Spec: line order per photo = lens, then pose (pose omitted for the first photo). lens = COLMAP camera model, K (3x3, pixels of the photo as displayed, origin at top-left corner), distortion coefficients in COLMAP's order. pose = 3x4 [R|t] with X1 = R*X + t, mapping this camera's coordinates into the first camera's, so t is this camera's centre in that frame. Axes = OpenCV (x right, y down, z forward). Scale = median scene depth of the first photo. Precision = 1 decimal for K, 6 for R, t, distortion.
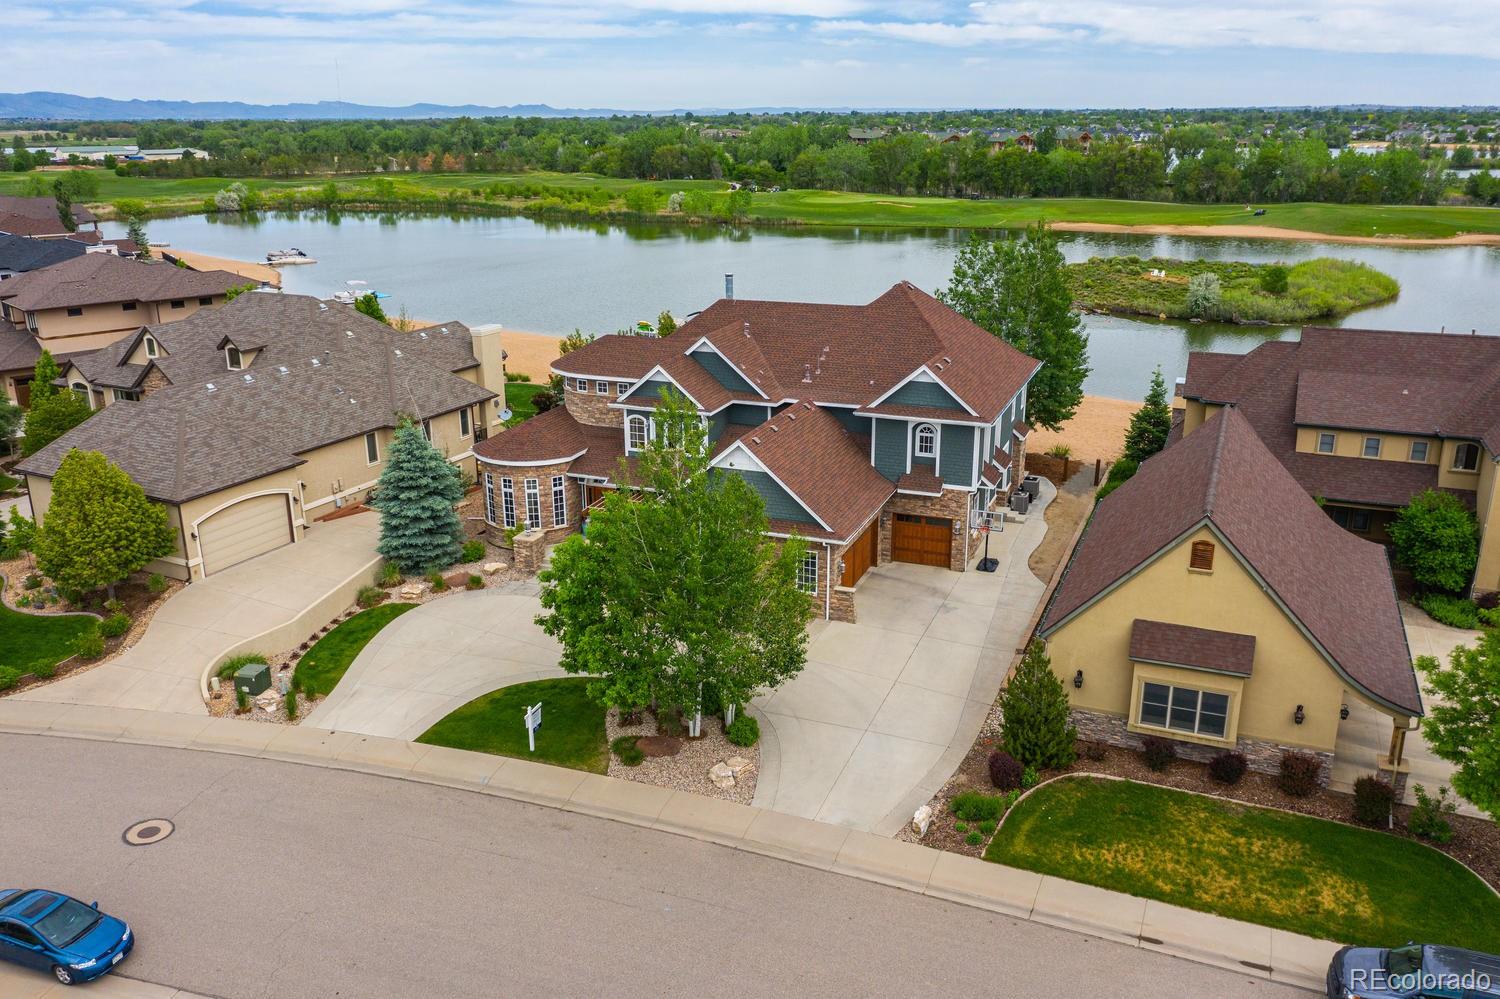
lens RADIAL K [[1183.9, 0, 753.9], [0, 1183.9, 504.9], [0, 0, 1]] dist [-0.011334, 0.001301]
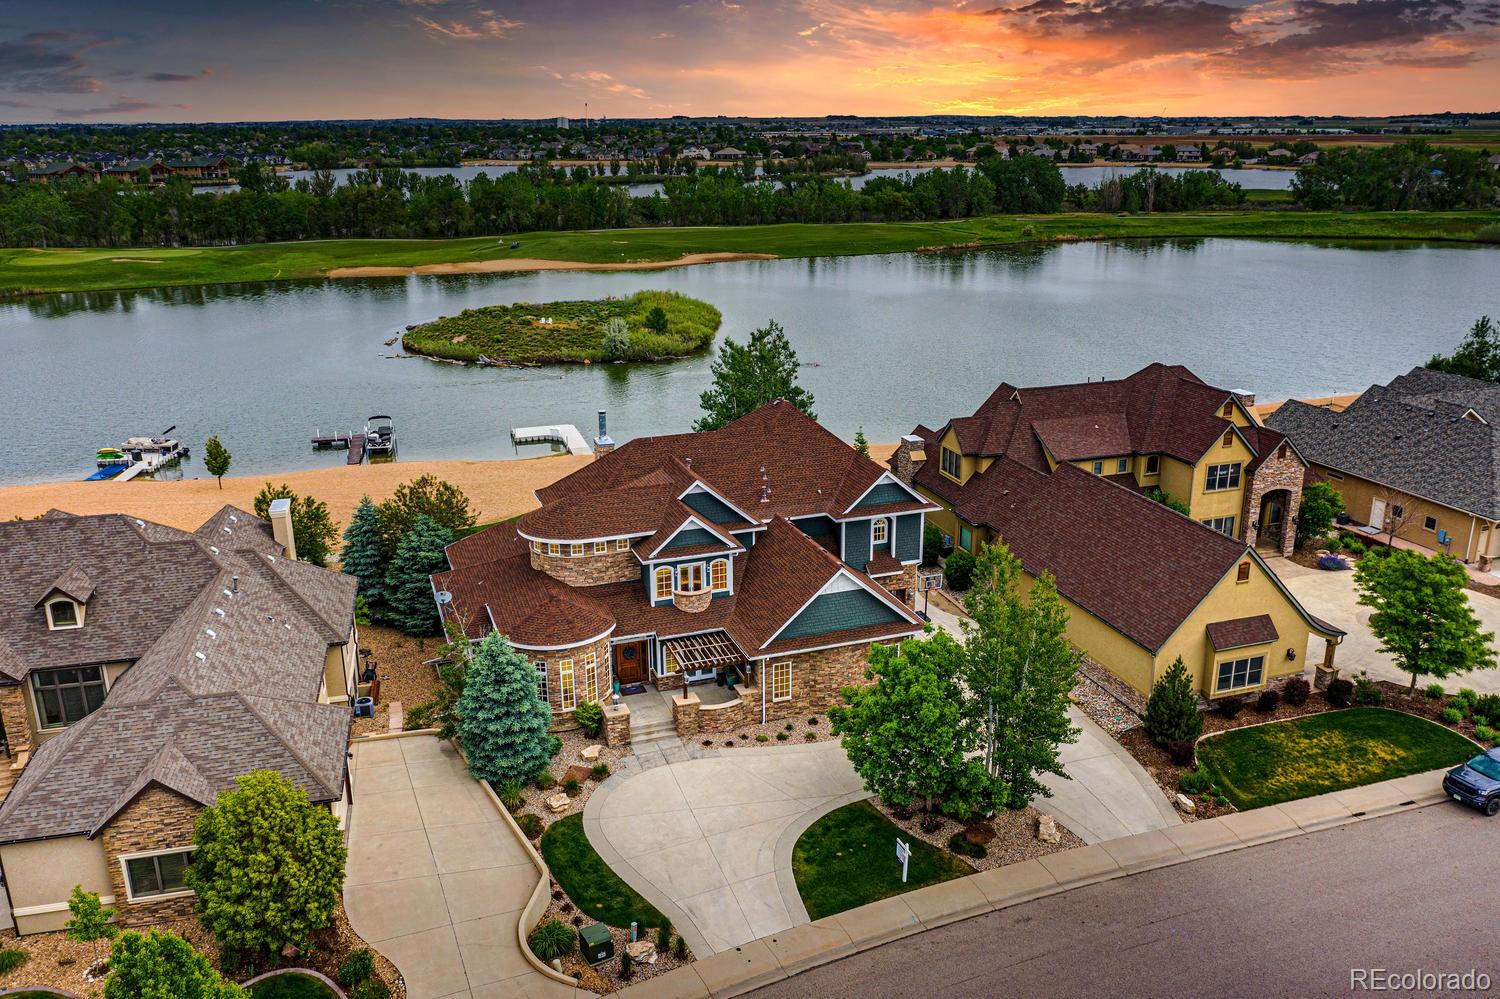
lens RADIAL K [[1183.9, 0, 752.2], [0, 1183.9, 494.1], [0, 0, 1]] dist [-0.011334, 0.001301]
pose [[0.747708, -0.197262, 0.634051, -0.736833], [0.207949, 0.976386, 0.058542, -0.195249], [-0.630627, 0.088078, 0.771072, 0.151564]]
